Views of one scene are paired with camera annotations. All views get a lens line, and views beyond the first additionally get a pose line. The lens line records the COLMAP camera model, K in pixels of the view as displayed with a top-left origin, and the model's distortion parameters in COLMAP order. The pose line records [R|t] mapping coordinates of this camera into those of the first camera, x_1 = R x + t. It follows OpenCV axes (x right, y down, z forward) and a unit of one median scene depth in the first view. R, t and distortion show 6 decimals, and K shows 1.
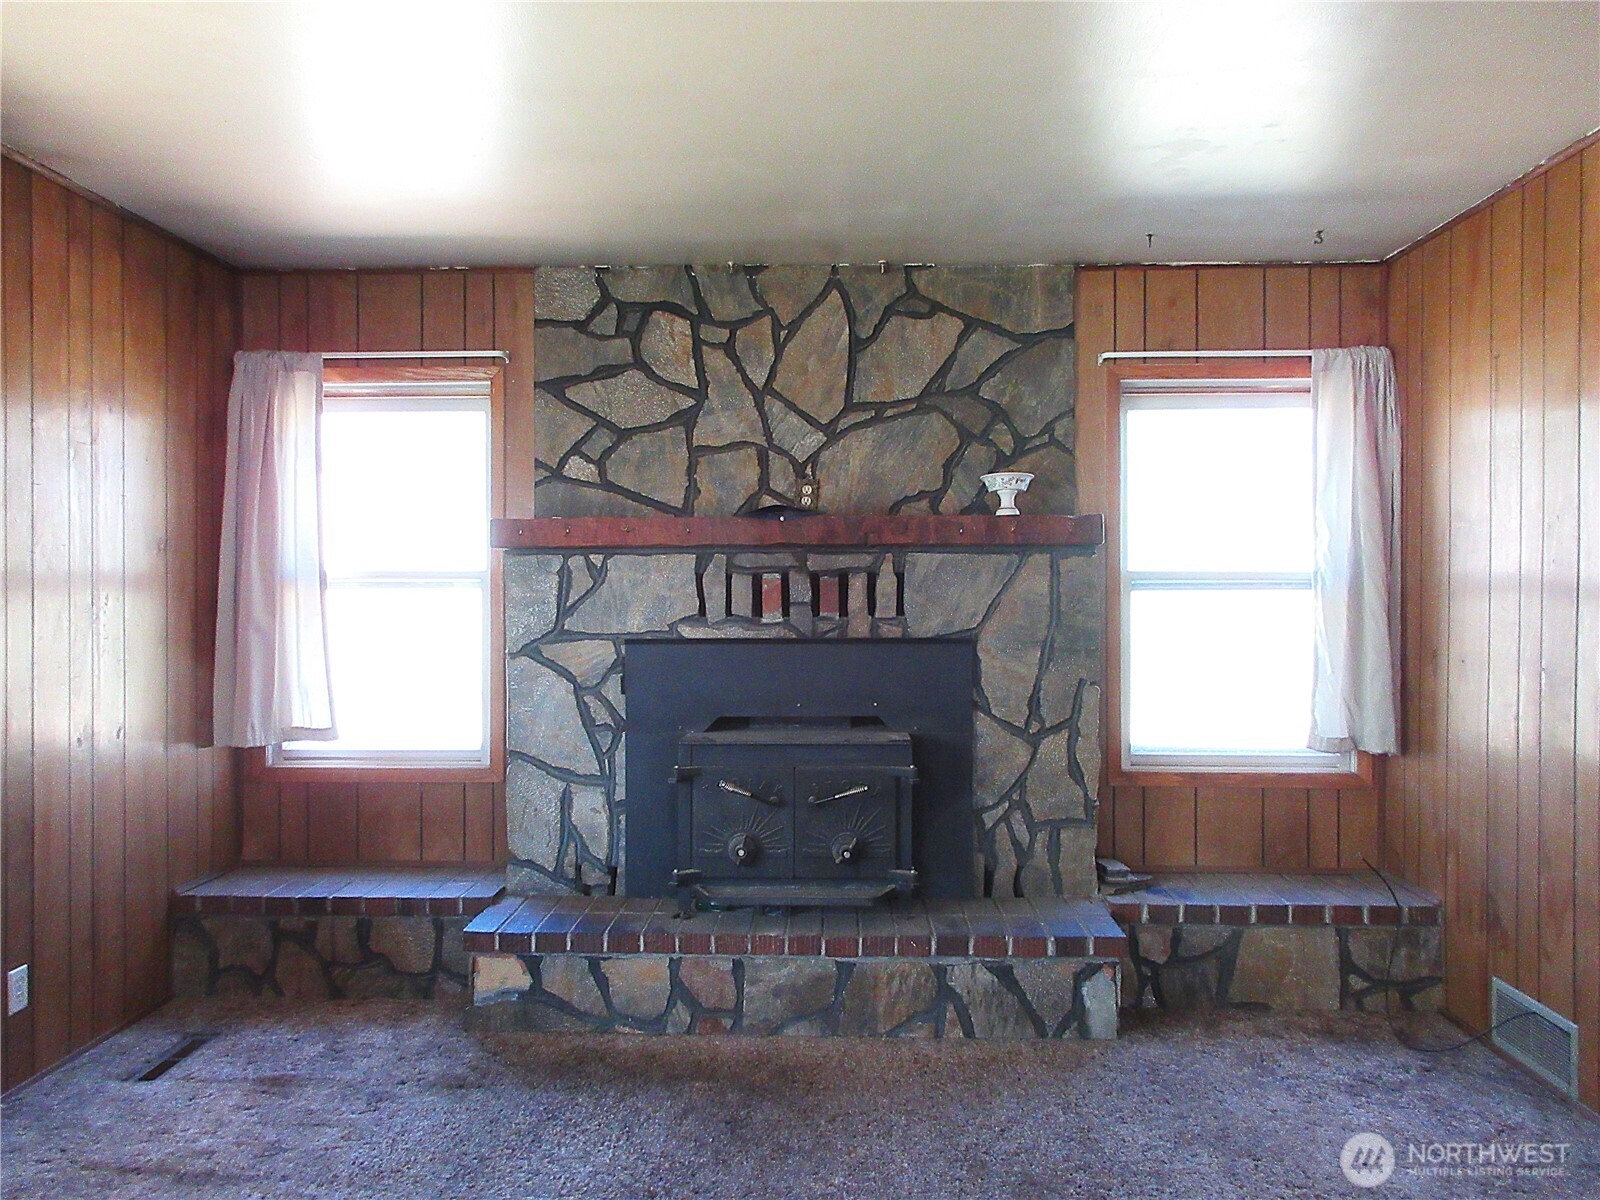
lens RADIAL K [[1225.4, 0, 807.9], [0, 1225.4, 596.2], [0, 0, 1]] dist [0.014993, -0.004551]
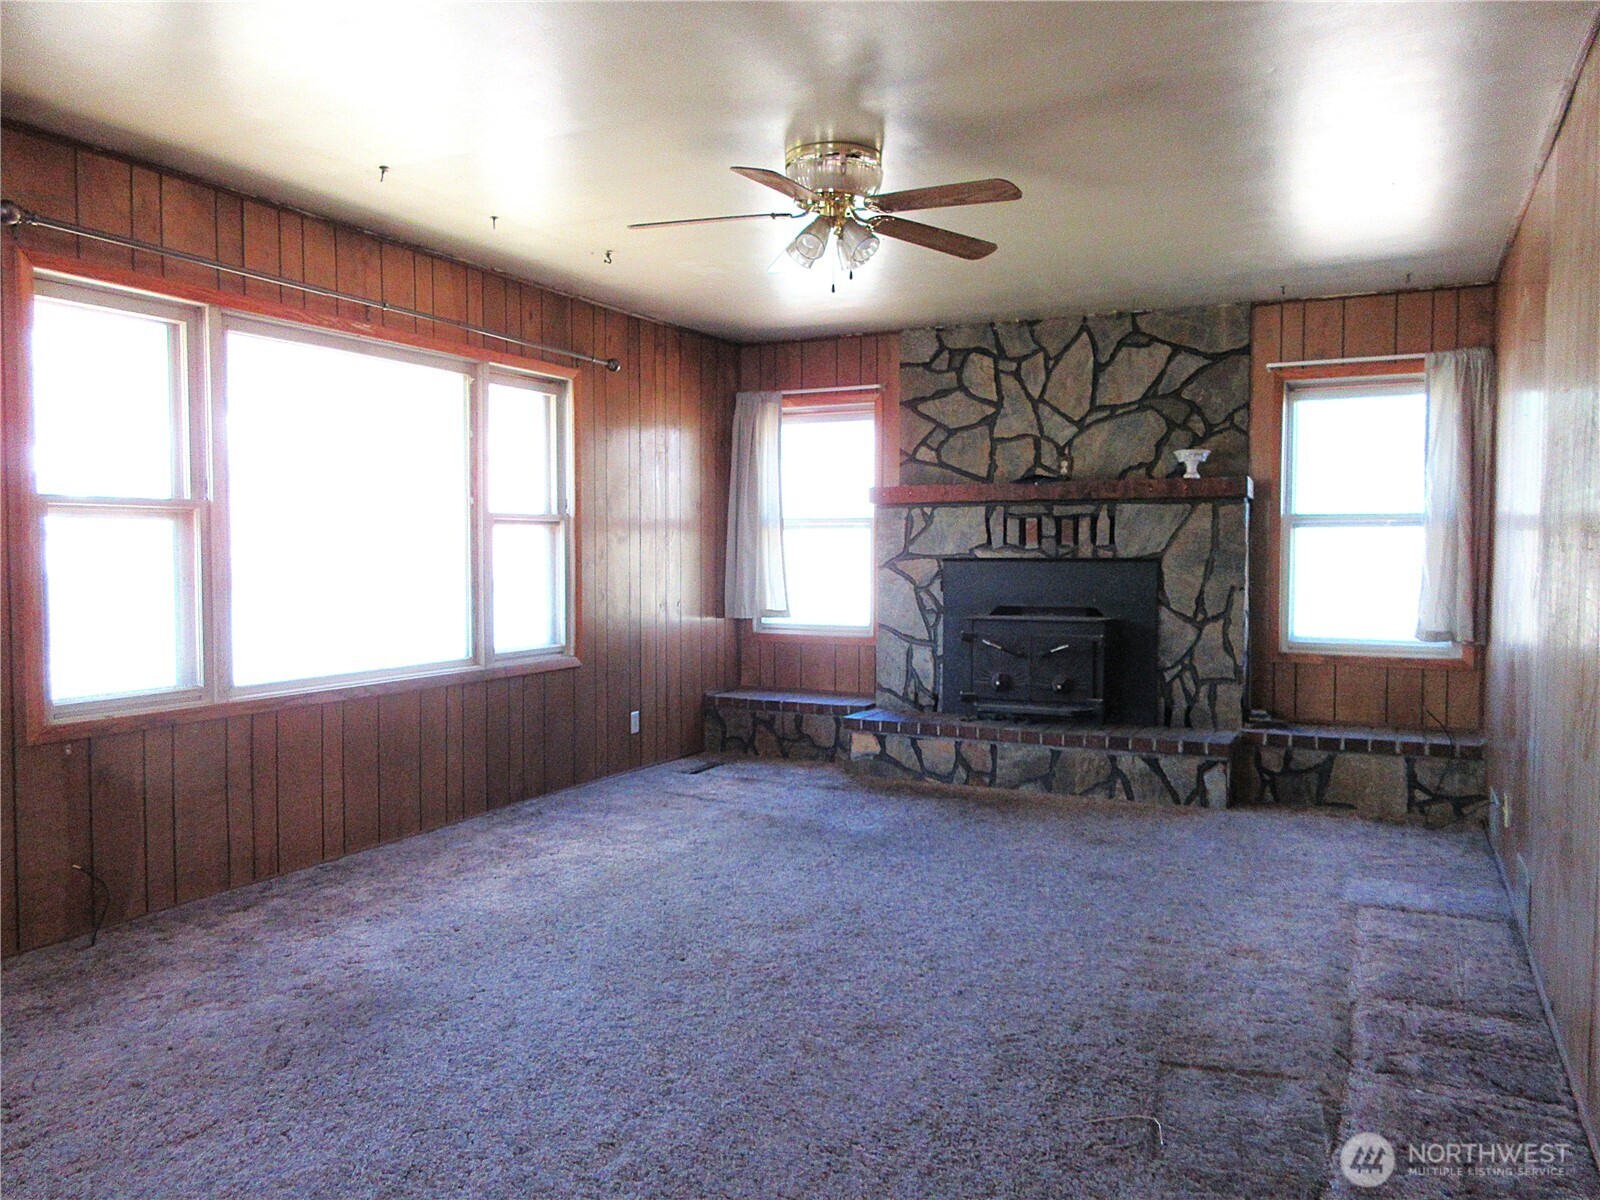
lens RADIAL K [[1225.4, 0, 807.9], [0, 1225.4, 596.2], [0, 0, 1]] dist [0.014993, -0.004551]
pose [[0.915064, 0.017081, -0.402948, 0.350141], [-0.001256, 0.999219, 0.039505, 0.020842], [0.403308, -0.035643, 0.914370, -0.588707]]
